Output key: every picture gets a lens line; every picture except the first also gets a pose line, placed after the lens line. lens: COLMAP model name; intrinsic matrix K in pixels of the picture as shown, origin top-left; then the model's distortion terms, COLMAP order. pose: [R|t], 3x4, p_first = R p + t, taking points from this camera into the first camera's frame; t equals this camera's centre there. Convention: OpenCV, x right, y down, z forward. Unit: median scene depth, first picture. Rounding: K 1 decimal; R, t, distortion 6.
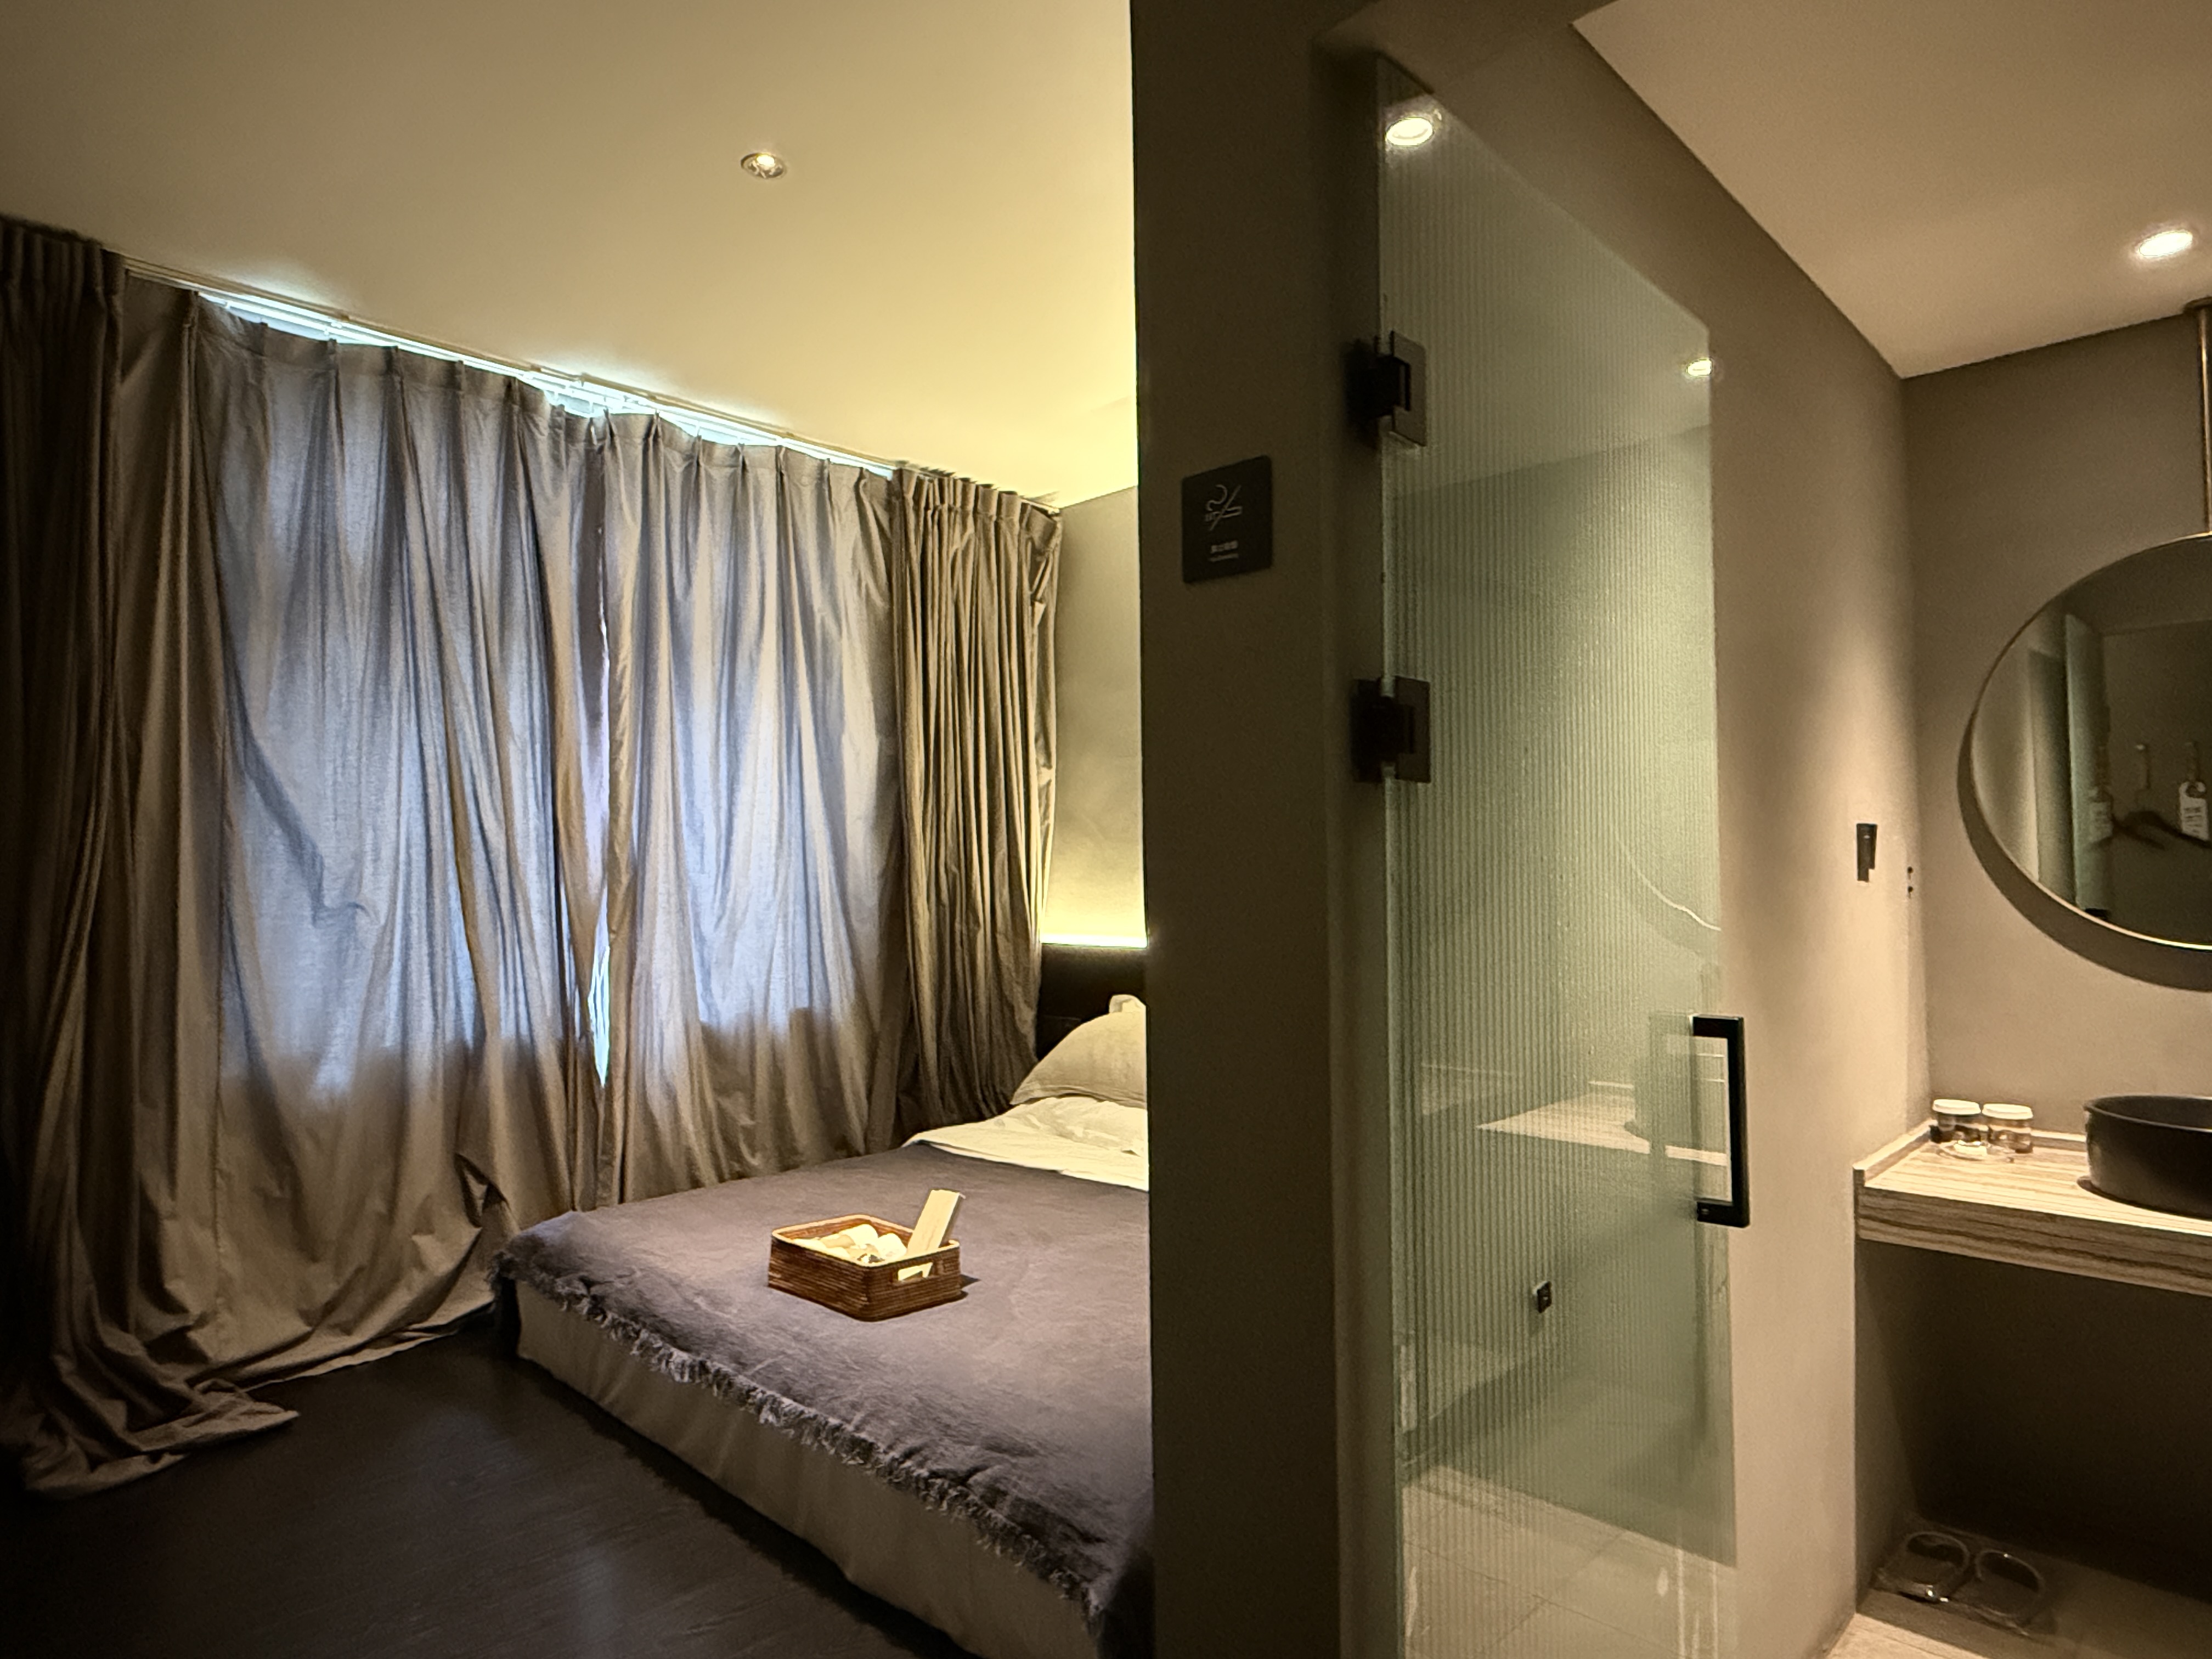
lens RADIAL K [[1290.3, 0, 1107.0], [0, 1290.3, 829.3], [0, 0, 1]] dist [-0.002135, 0.002732]
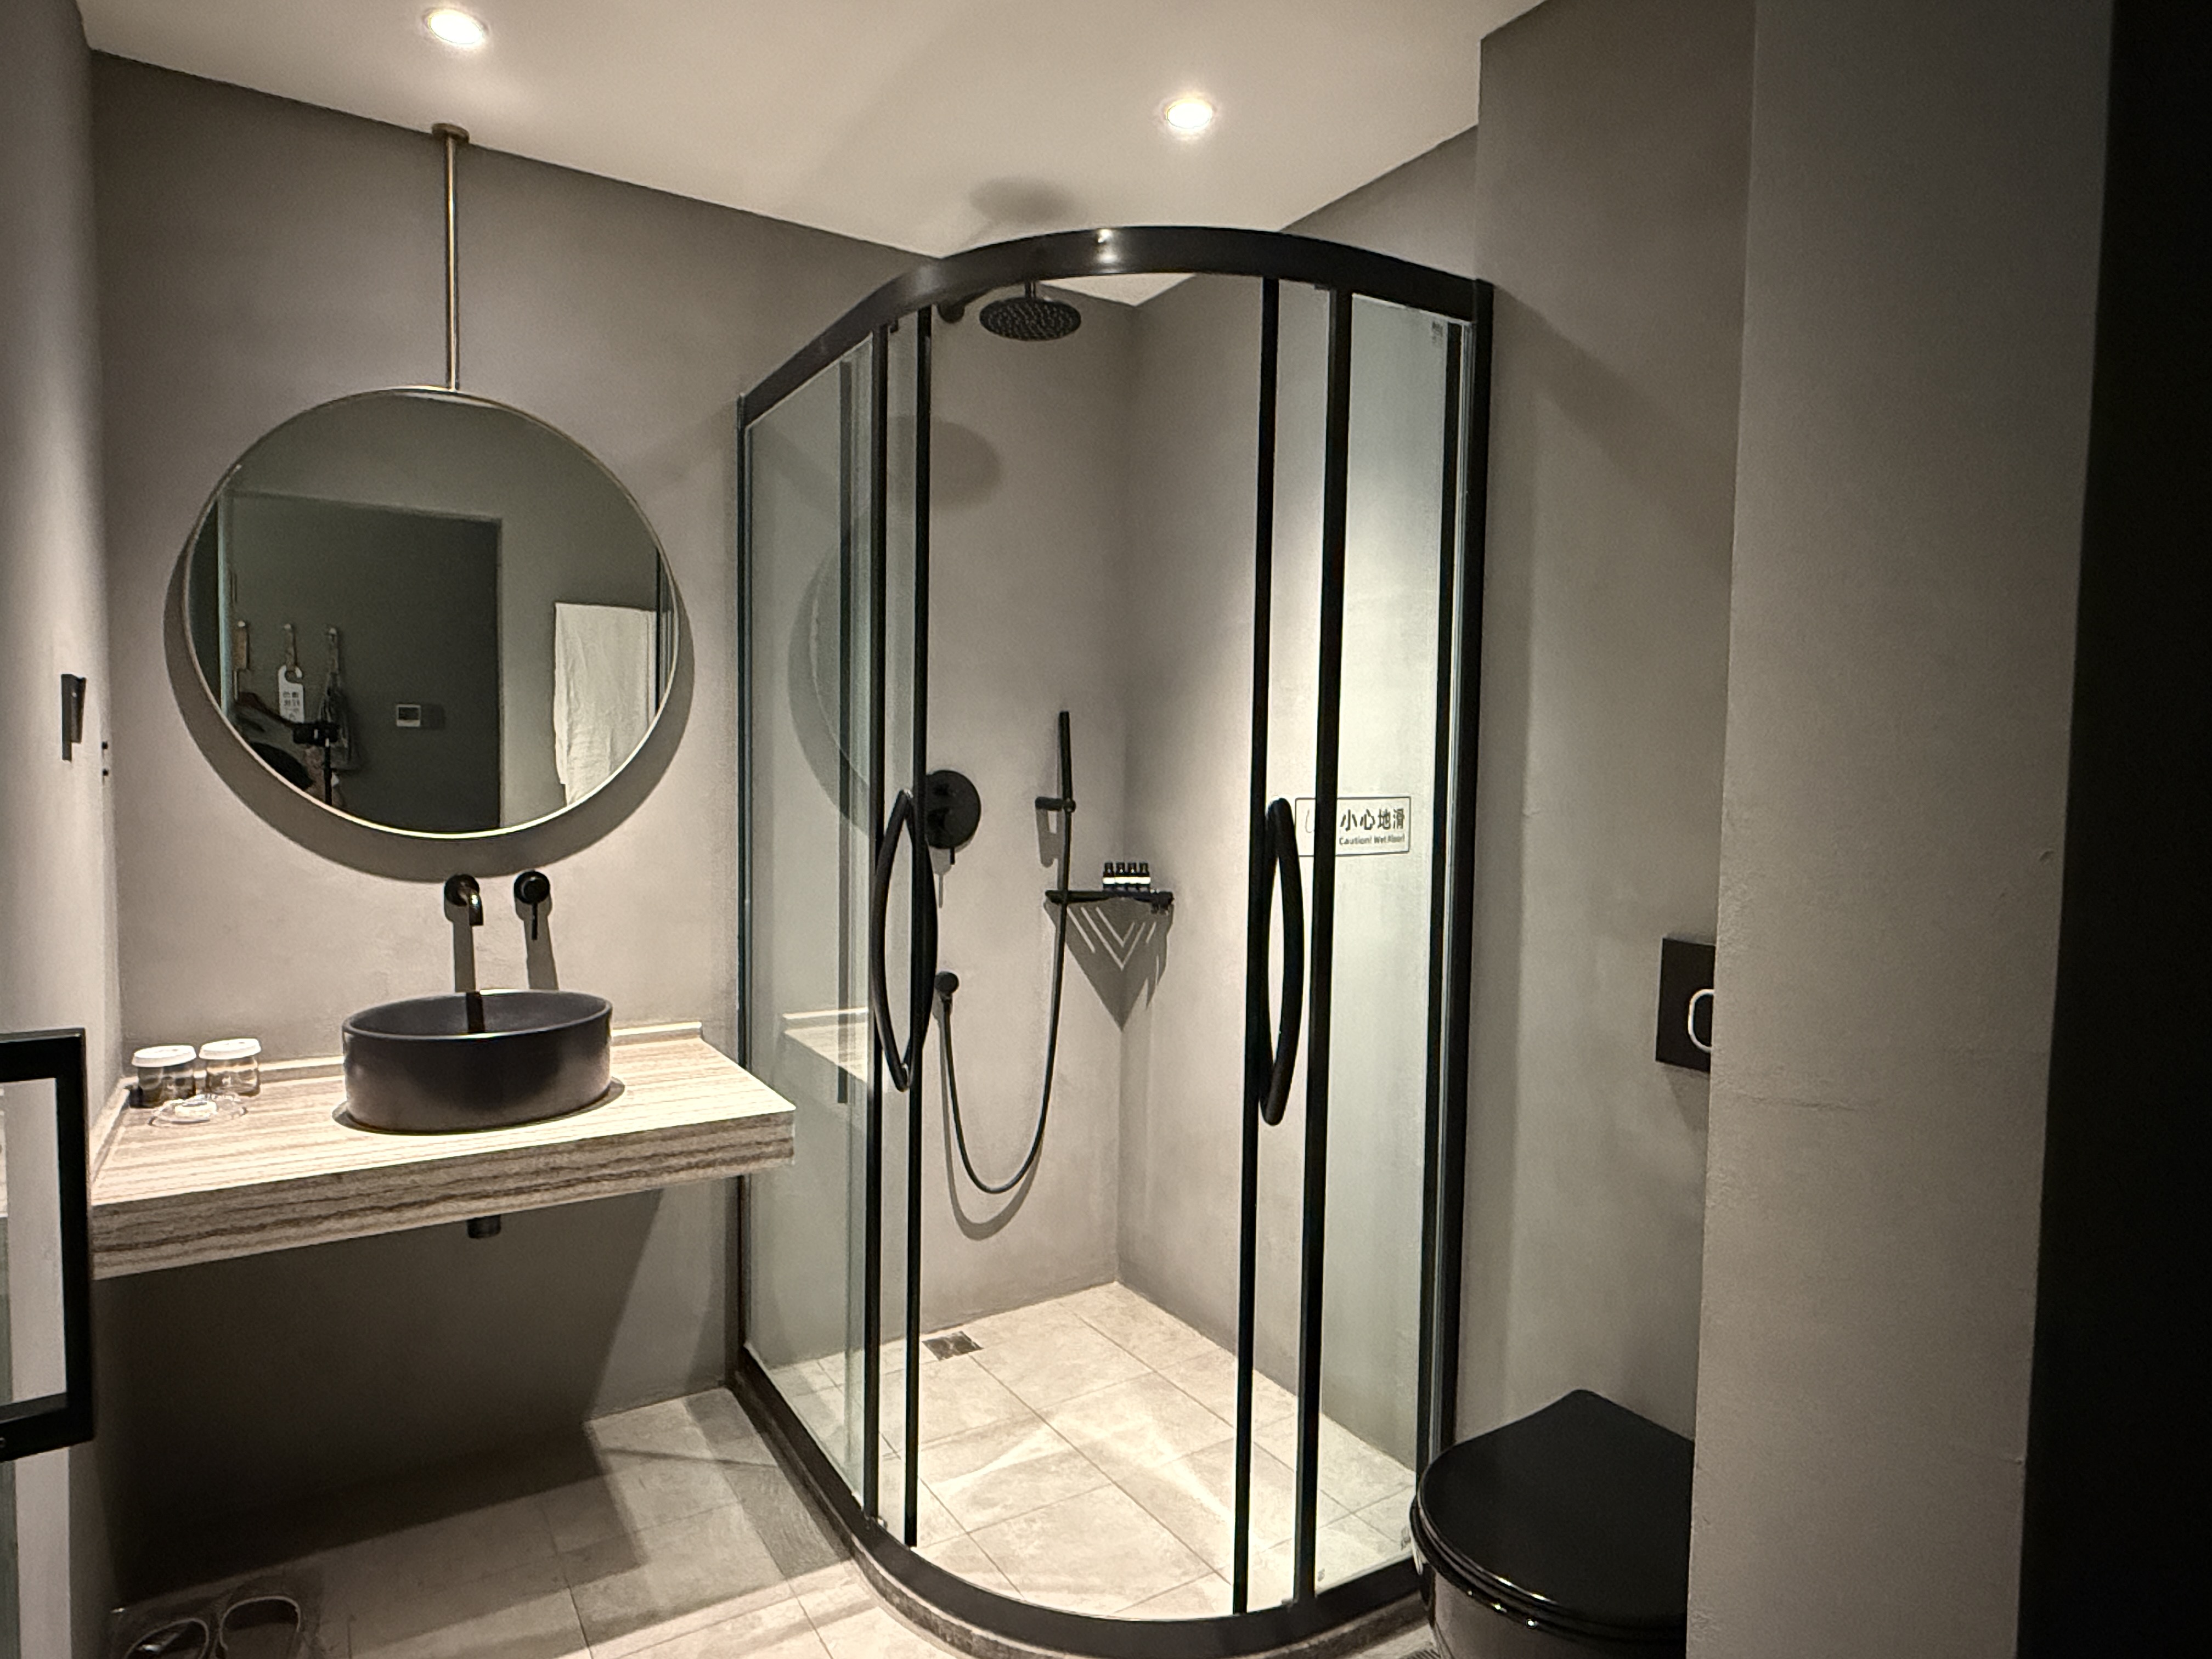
lens RADIAL K [[1290.3, 0, 1094.4], [0, 1290.3, 822.6], [0, 0, 1]] dist [-0.002135, 0.002732]
pose [[0.258882, -0.037285, 0.965189, 0.043674], [-0.043414, 0.997796, 0.050189, 0.009438], [-0.964933, -0.054896, 0.256692, 0.185533]]
